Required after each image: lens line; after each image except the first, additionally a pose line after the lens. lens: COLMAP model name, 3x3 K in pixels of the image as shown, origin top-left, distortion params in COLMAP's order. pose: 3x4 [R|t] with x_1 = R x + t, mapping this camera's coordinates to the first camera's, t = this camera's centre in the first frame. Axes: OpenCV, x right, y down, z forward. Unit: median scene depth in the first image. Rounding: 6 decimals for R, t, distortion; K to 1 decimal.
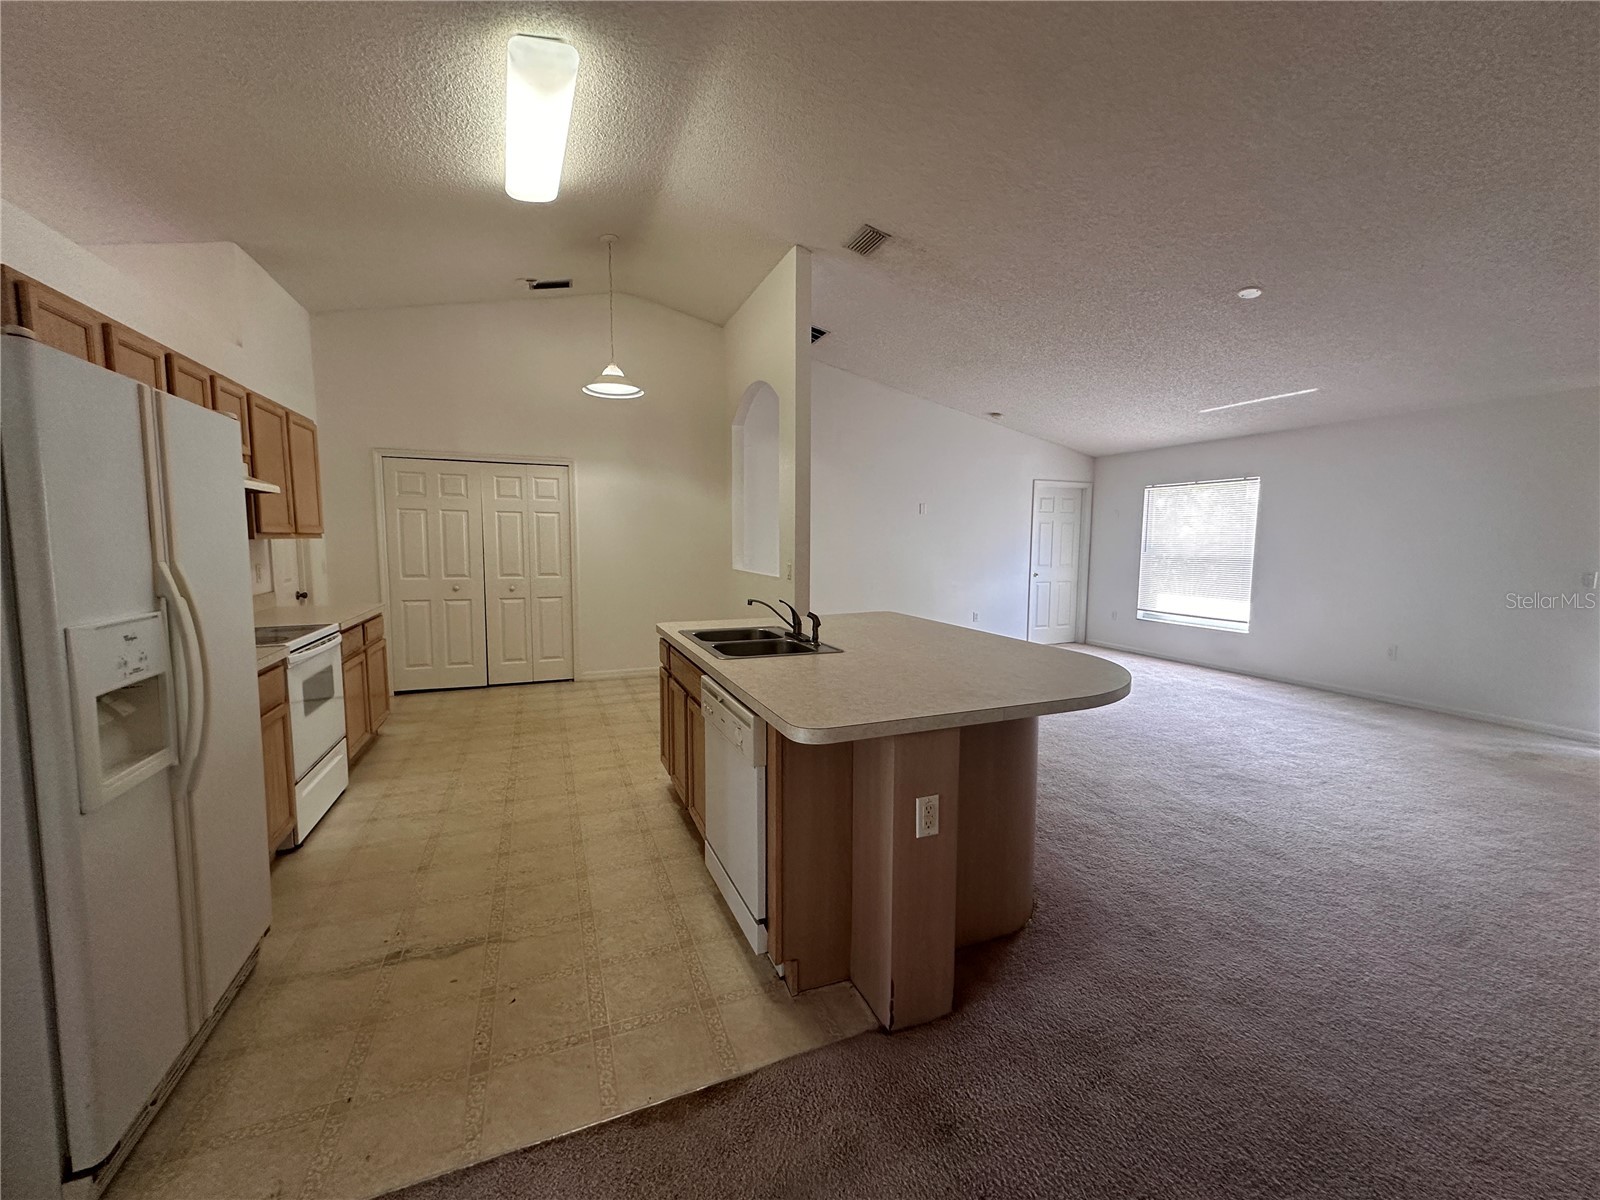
lens RADIAL K [[639.4, 0, 802.1], [0, 639.4, 596.0], [0, 0, 1]] dist [0.011721, -0.001371]
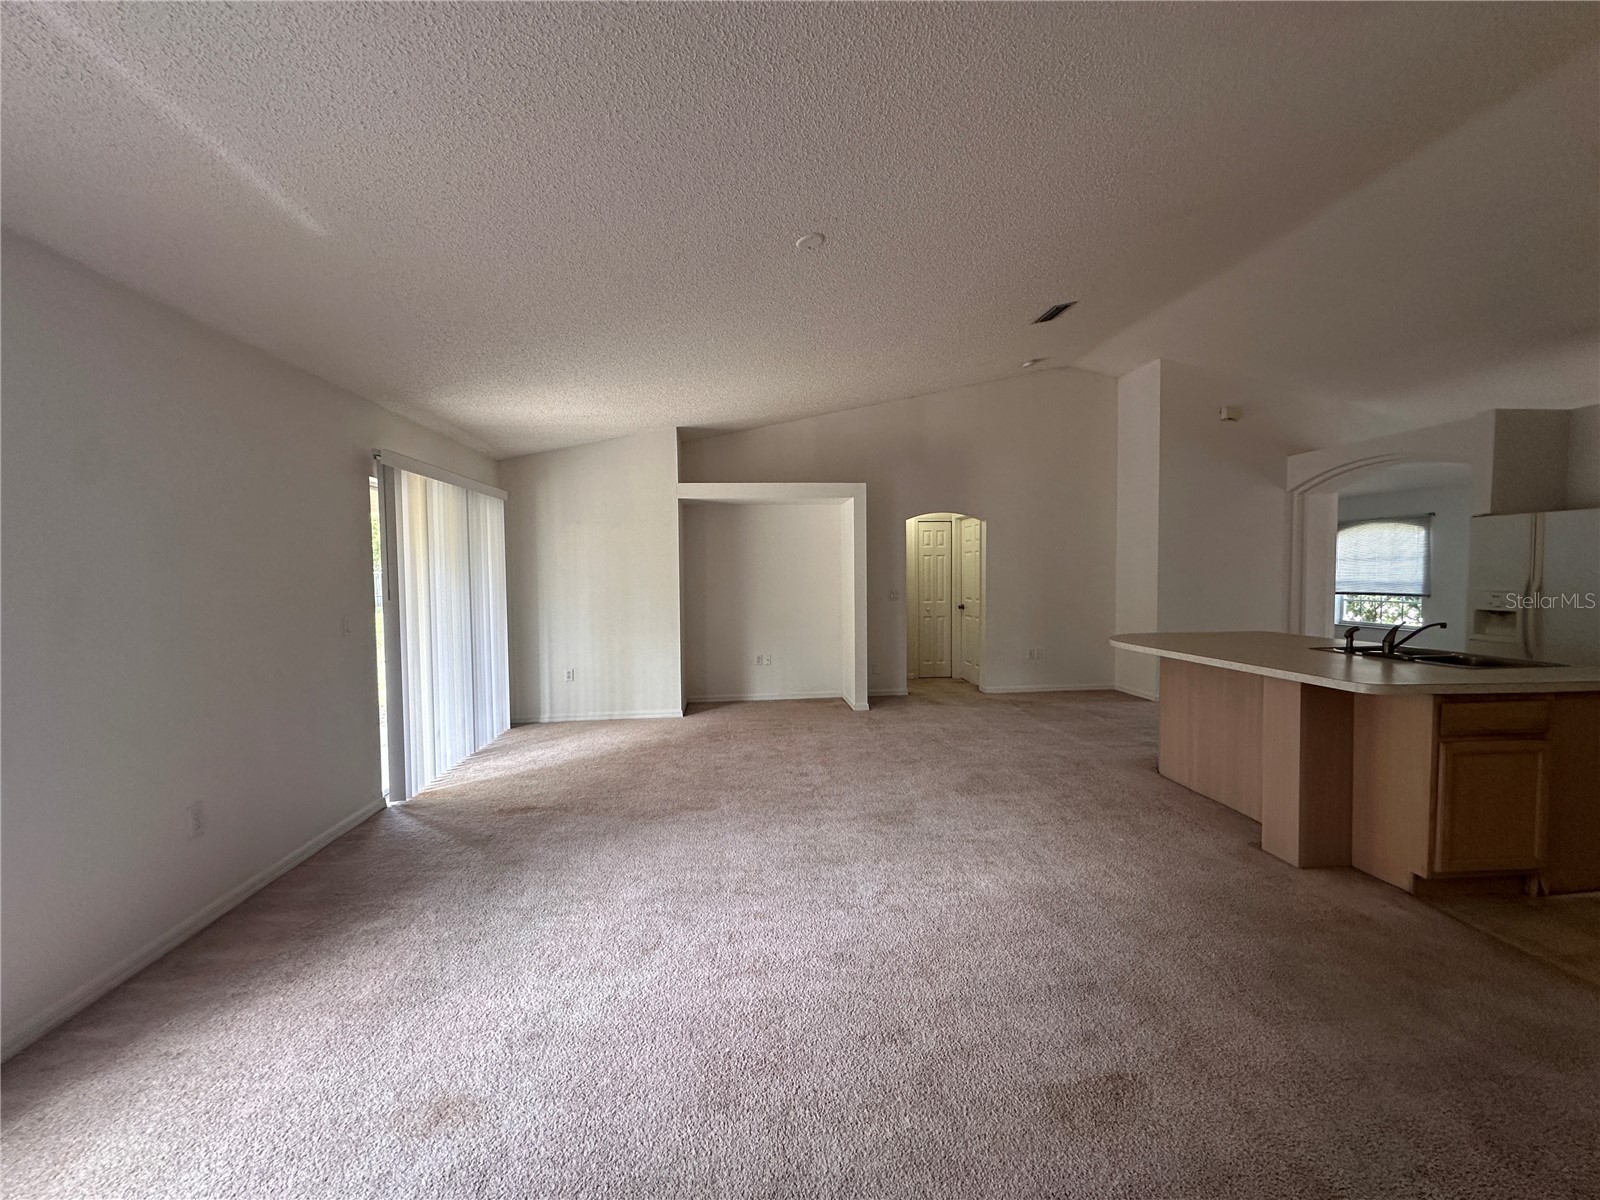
lens RADIAL K [[639.4, 0, 800.8], [0, 639.4, 597.0], [0, 0, 1]] dist [0.011721, -0.001371]
pose [[-0.961289, -0.006687, 0.275463, 0.378815], [0.030327, 0.991064, 0.129891, -0.122674], [-0.273870, 0.133217, -0.952496, 1.336098]]
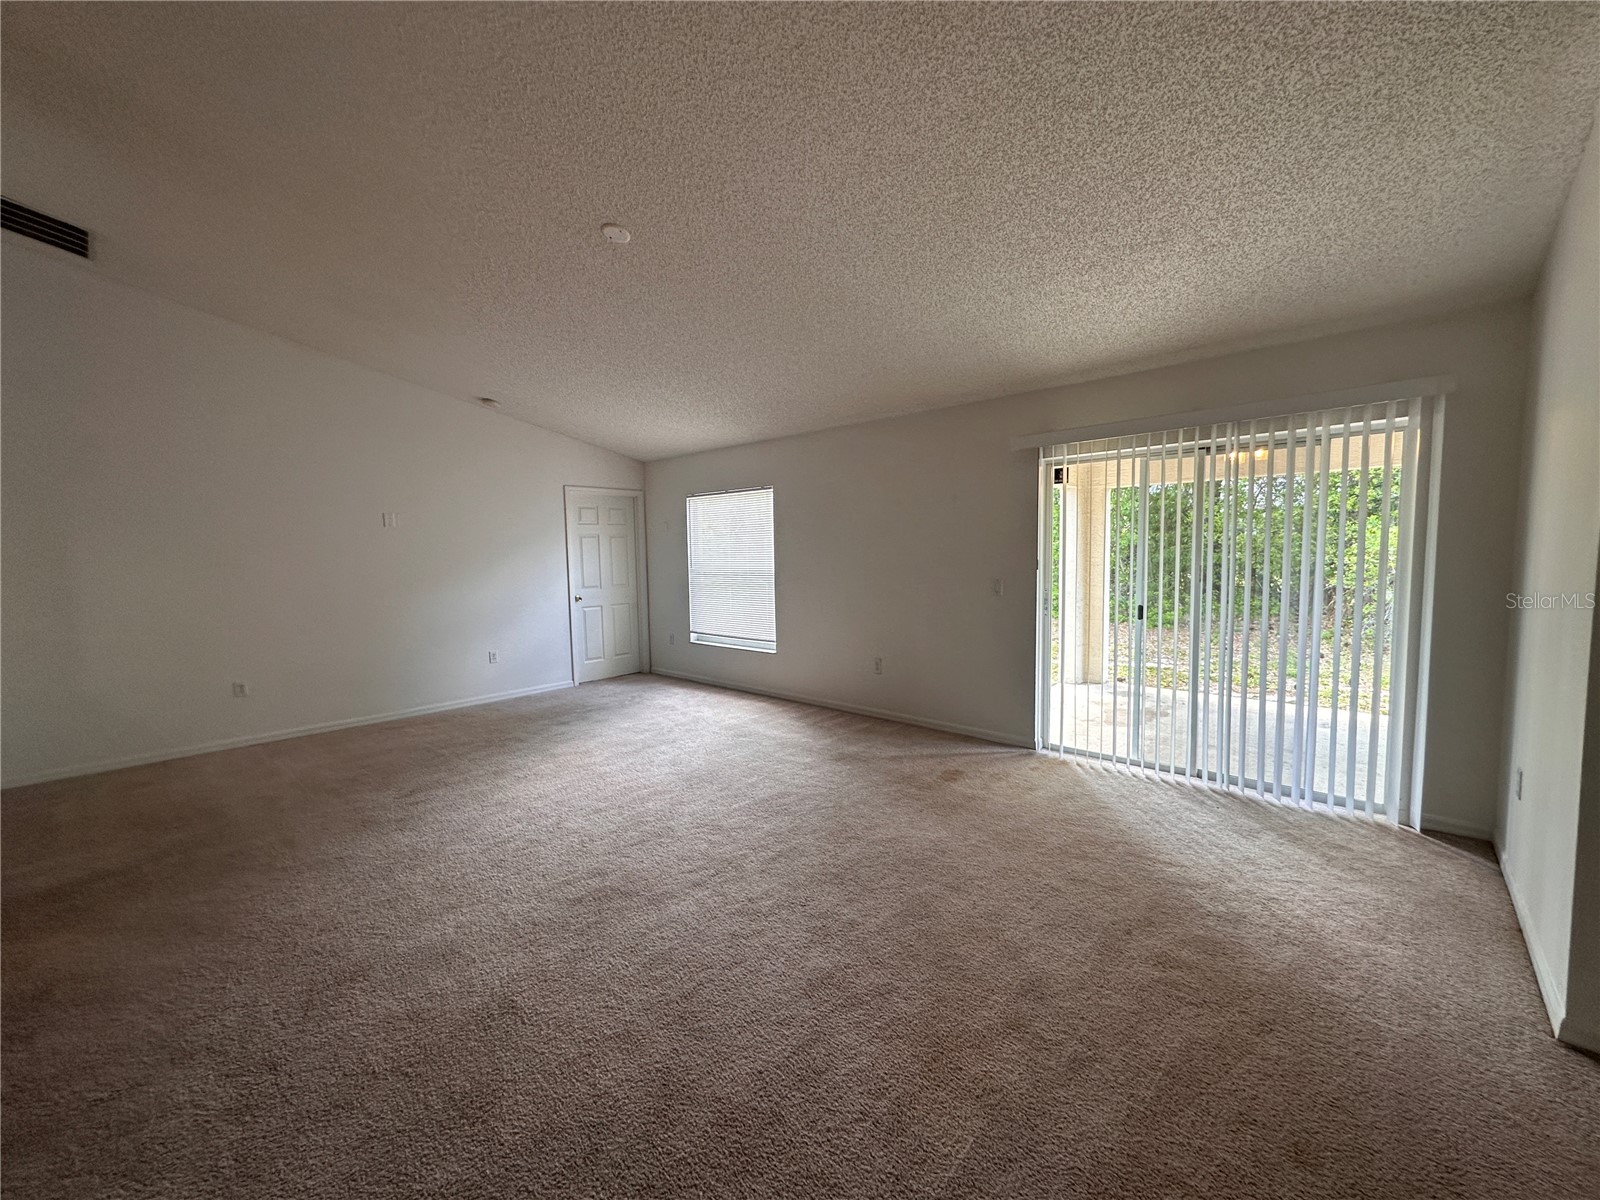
lens RADIAL K [[639.4, 0, 801.5], [0, 639.4, 596.8], [0, 0, 1]] dist [0.011721, -0.001371]
pose [[0.900990, -0.053771, 0.430495, 0.410048], [0.062440, 0.998031, -0.006023, -0.019391], [-0.429324, 0.032307, 0.902573, 0.180787]]
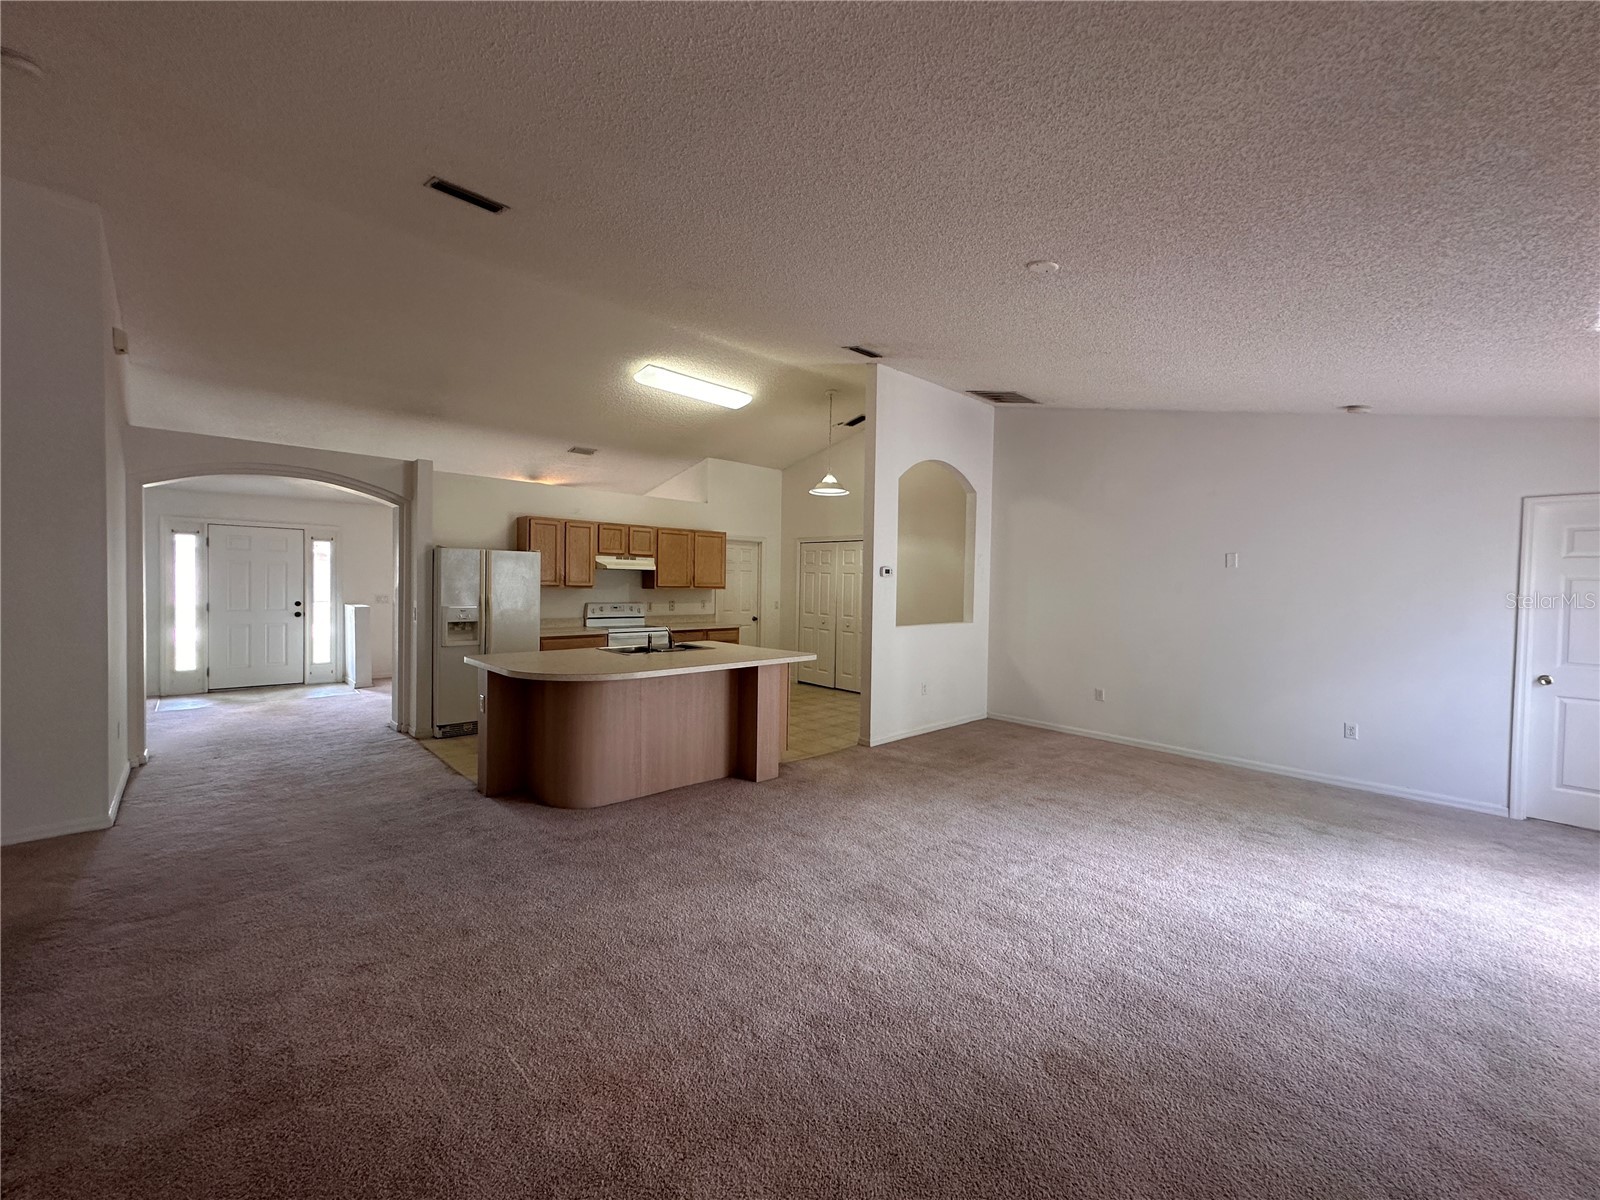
lens RADIAL K [[639.4, 0, 800.6], [0, 639.4, 598.1], [0, 0, 1]] dist [0.011721, -0.001371]
pose [[0.359079, 0.025925, -0.932947, 0.966780], [-0.101002, 0.994823, -0.011230, -0.050756], [0.927826, 0.098262, 0.359838, 0.400498]]
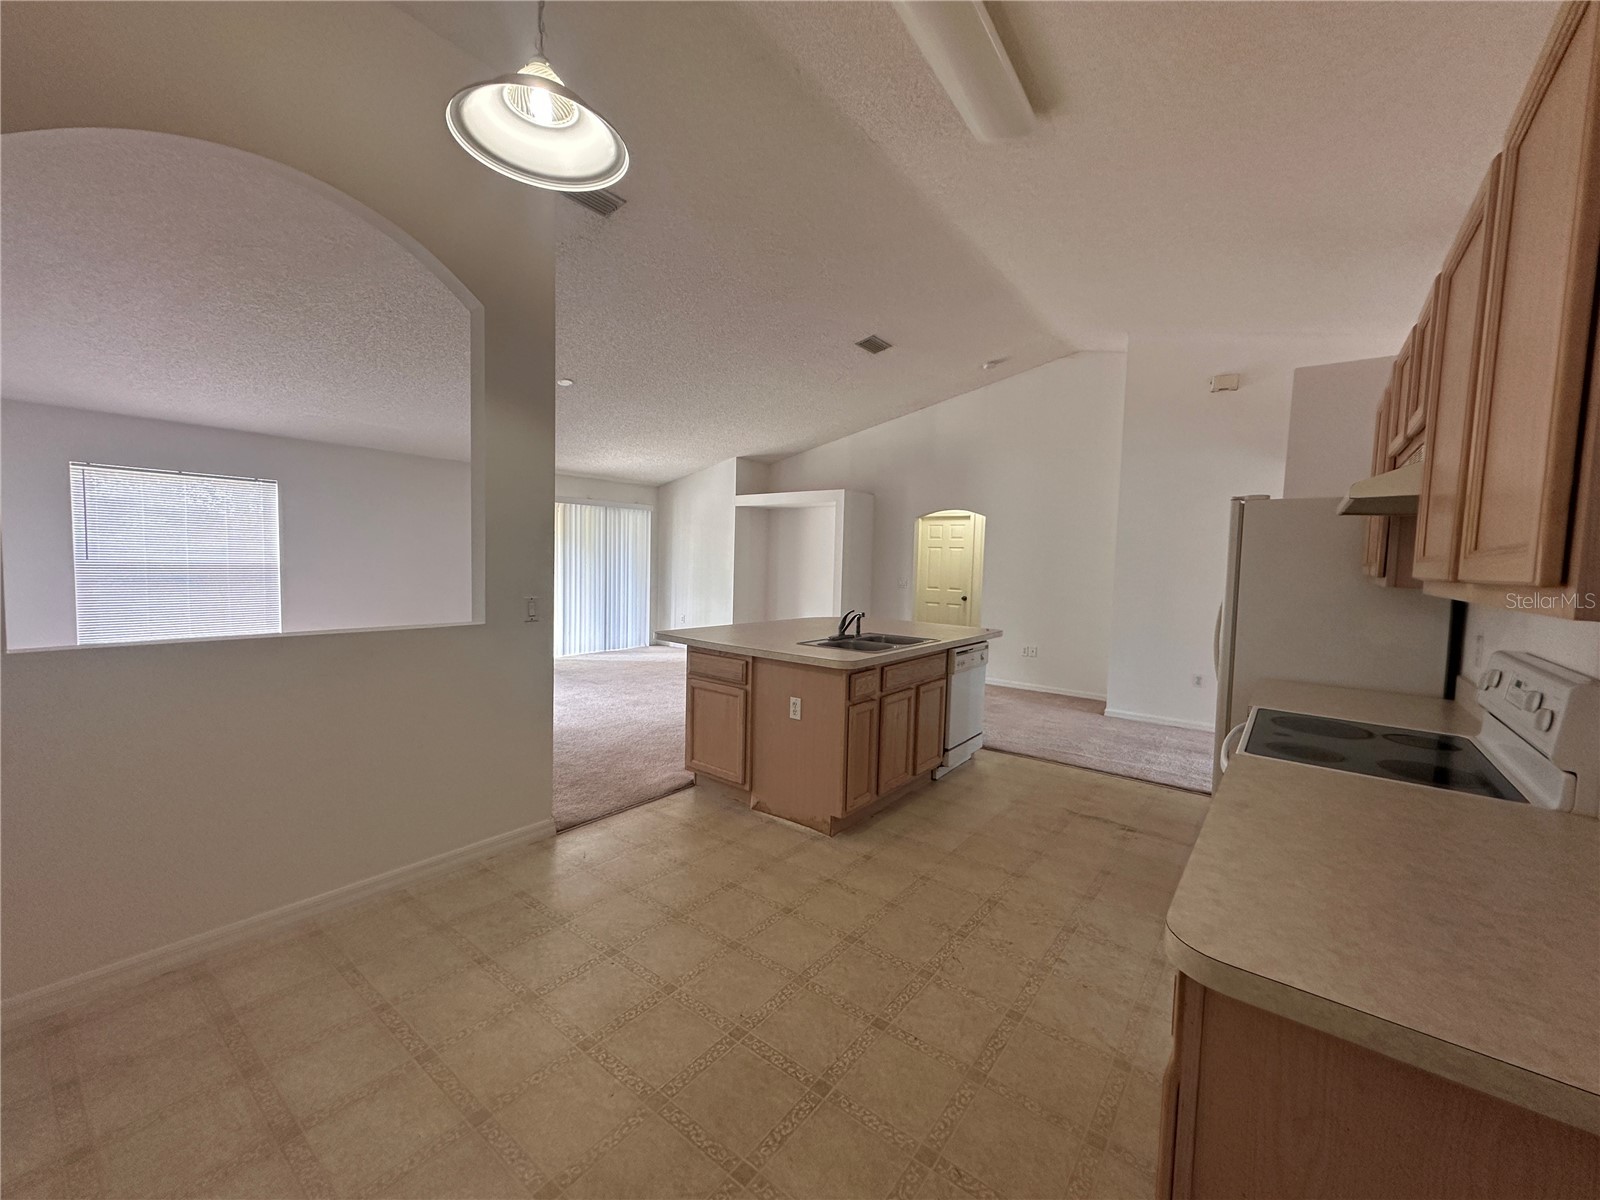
lens RADIAL K [[639.4, 0, 797.5], [0, 639.4, 599.4], [0, 0, 1]] dist [0.011721, -0.001371]
pose [[-0.498780, -0.074922, 0.863484, -0.628616], [0.048991, 0.992227, 0.114392, -0.097305], [-0.865343, 0.099359, -0.491233, 0.987646]]
